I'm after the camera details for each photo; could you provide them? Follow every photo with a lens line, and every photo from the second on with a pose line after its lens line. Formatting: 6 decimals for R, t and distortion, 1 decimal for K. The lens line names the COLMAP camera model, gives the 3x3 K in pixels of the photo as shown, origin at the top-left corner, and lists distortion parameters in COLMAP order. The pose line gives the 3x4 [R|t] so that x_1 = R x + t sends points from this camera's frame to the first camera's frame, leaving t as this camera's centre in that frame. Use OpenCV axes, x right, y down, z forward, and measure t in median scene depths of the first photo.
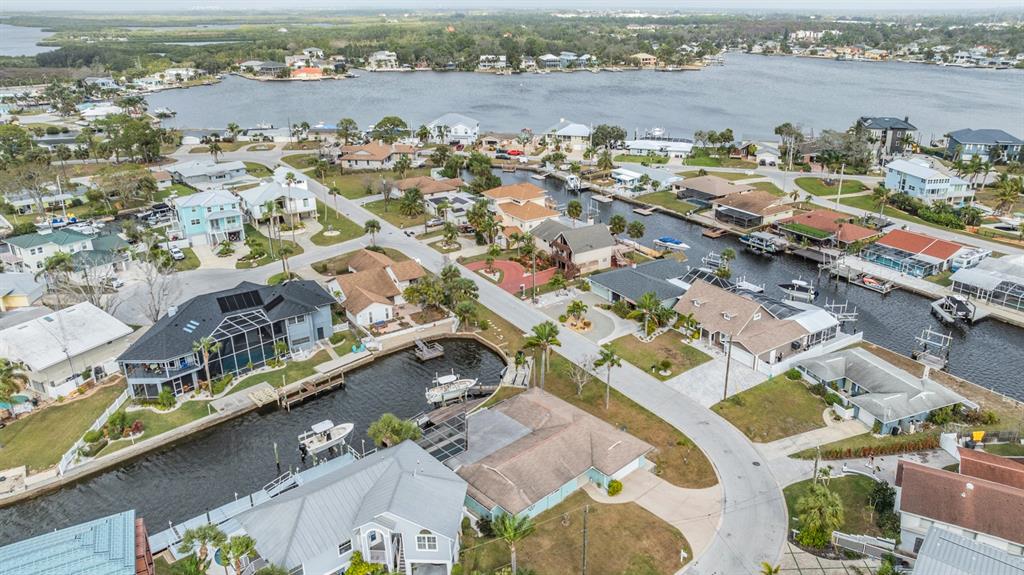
lens RADIAL K [[709.6, 0, 540.8], [0, 709.6, 288.1], [0, 0, 1]] dist [-0.022700, -0.000052]
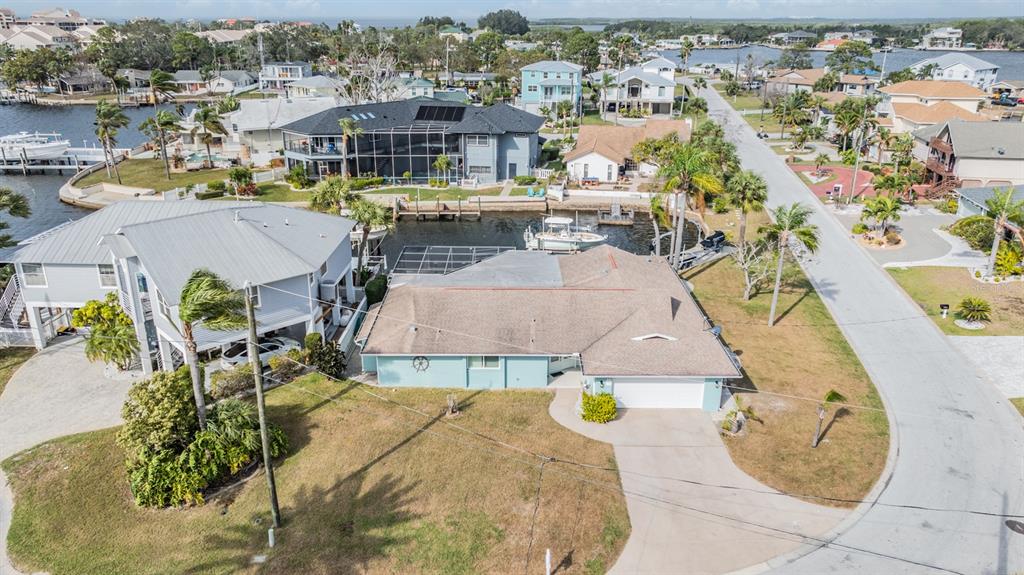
lens RADIAL K [[738.2, 0, 512.0], [0, 738.2, 287.5], [0, 0, 1]] dist [-0.034946, 0.030704]
pose [[0.715532, 0.243462, -0.654783, 0.217294], [-0.261009, 0.962596, 0.072688, 0.112428], [0.647988, 0.118894, 0.752314, 0.356683]]
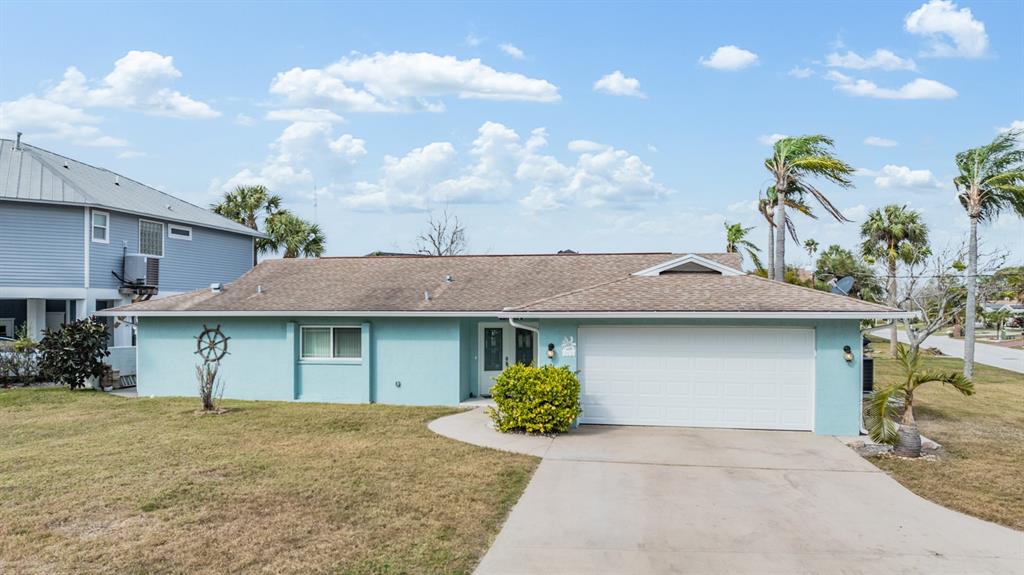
lens RADIAL K [[737.5, 0, 512.0], [0, 737.5, 287.5], [0, 0, 1]] dist [-0.042745, 0.046036]
pose [[0.573270, -0.027370, -0.818909, 0.155572], [-0.303164, 0.921429, -0.243023, 0.183556], [0.761218, 0.387582, 0.519930, 0.534069]]
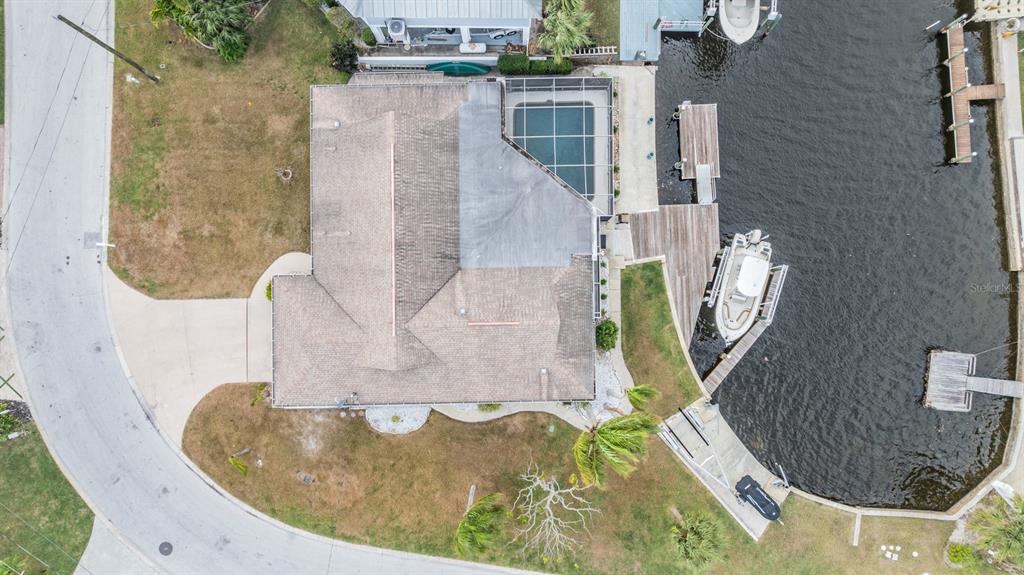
lens RADIAL K [[713.2, 0, 512.0], [0, 713.2, 287.5], [0, 0, 1]] dist [-0.031455, 0.032966]
pose [[-0.687246, 0.725751, -0.031290, -0.006215], [-0.272673, -0.217803, 0.937129, -0.190758], [0.673307, 0.652570, 0.347577, 0.557916]]
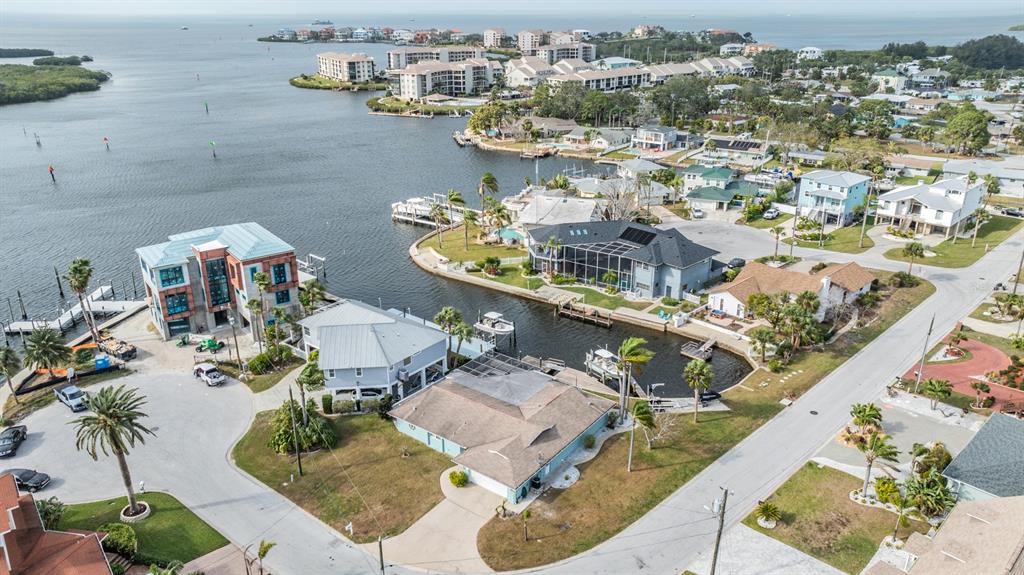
lens RADIAL K [[713.2, 0, 512.0], [0, 713.2, 287.5], [0, 0, 1]] dist [-0.031455, 0.032966]
pose [[0.153474, 0.357899, -0.921061, 0.524828], [-0.361180, 0.887927, 0.284842, -0.133784], [0.919780, 0.288953, 0.265540, 0.453333]]
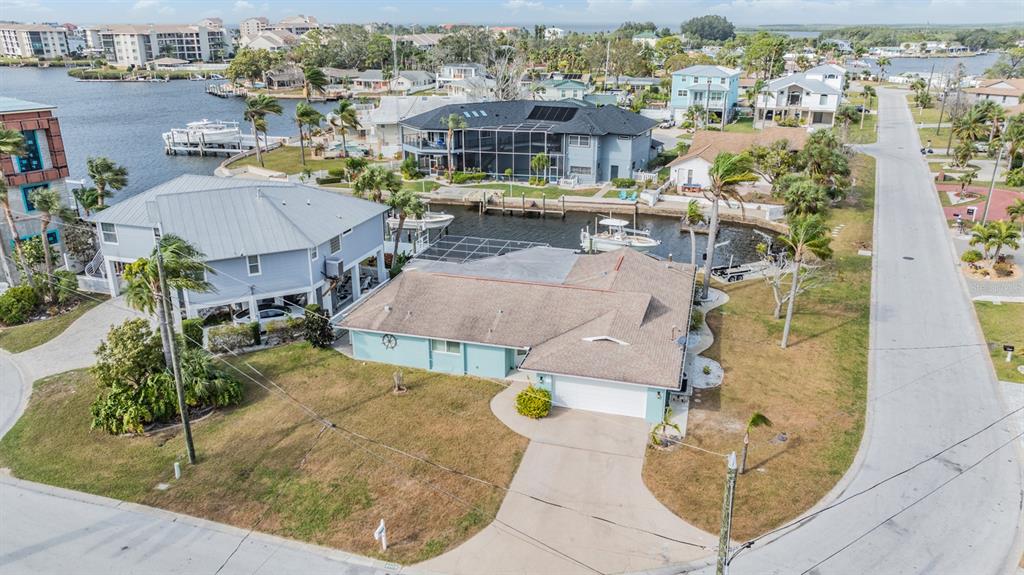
lens RADIAL K [[737.5, 0, 512.0], [0, 737.5, 287.5], [0, 0, 1]] dist [-0.042745, 0.046036]
pose [[0.498098, 0.294539, -0.815564, 0.281667], [-0.320228, 0.936539, 0.142653, 0.089143], [0.805824, 0.190111, 0.560807, 0.425630]]
